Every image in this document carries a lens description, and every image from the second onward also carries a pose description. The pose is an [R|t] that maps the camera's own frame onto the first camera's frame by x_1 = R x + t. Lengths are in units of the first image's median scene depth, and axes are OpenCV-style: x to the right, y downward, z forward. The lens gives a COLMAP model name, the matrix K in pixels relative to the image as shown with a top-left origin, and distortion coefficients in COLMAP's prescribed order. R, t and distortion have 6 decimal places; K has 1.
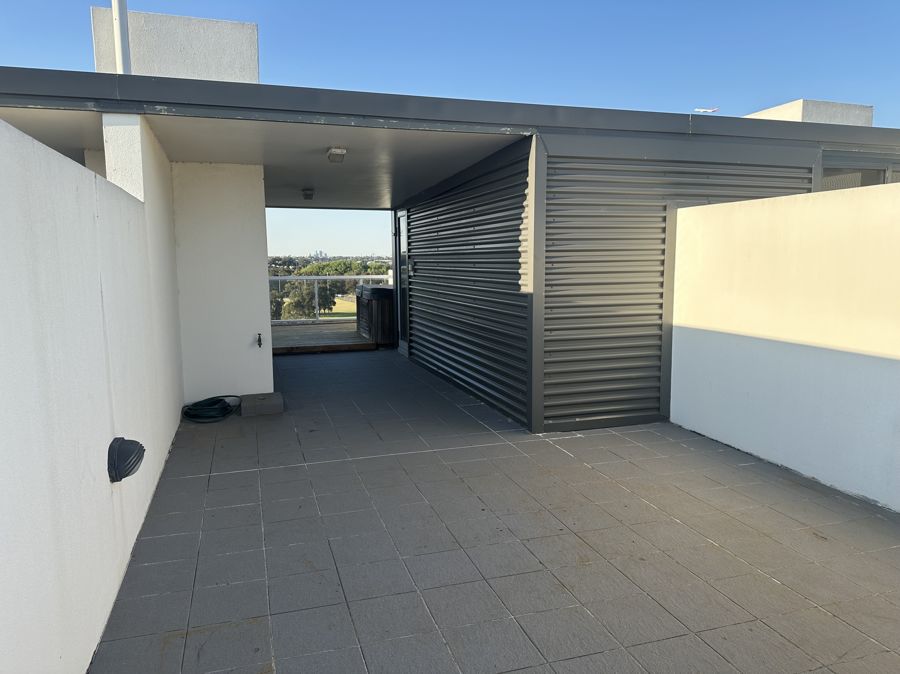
lens RADIAL K [[622.2, 0, 450.0], [0, 622.2, 337.0], [0, 0, 1]] dist [0.003892, 0.000566]
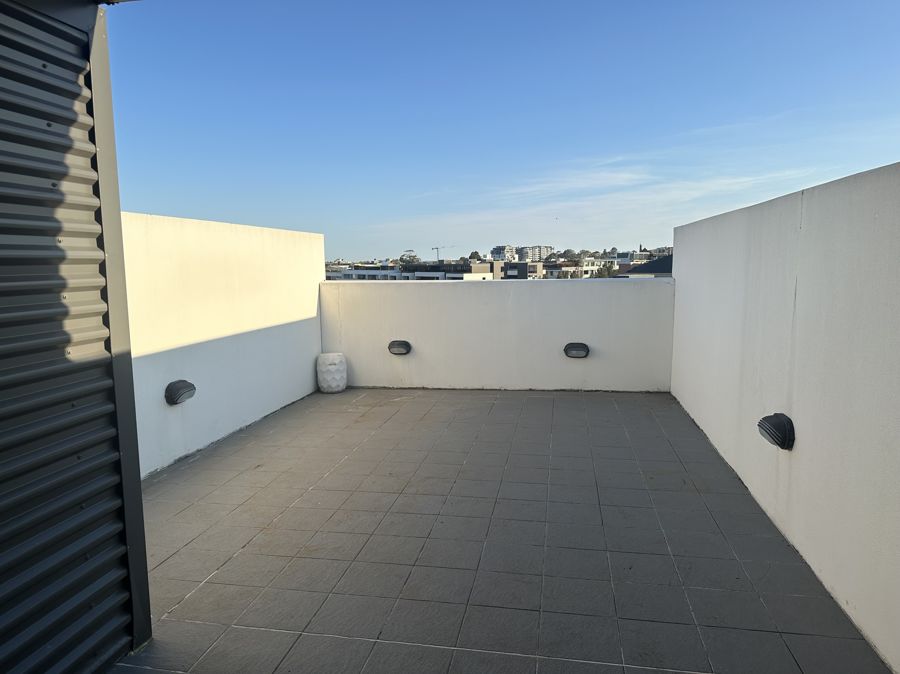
lens RADIAL K [[622.2, 0, 450.0], [0, 622.2, 337.0], [0, 0, 1]] dist [0.003892, 0.000566]
pose [[-0.881982, -0.032309, 0.470174, -0.406092], [0.081668, 0.972076, 0.219997, -0.219534], [-0.464153, 0.232432, -0.854715, 1.746299]]
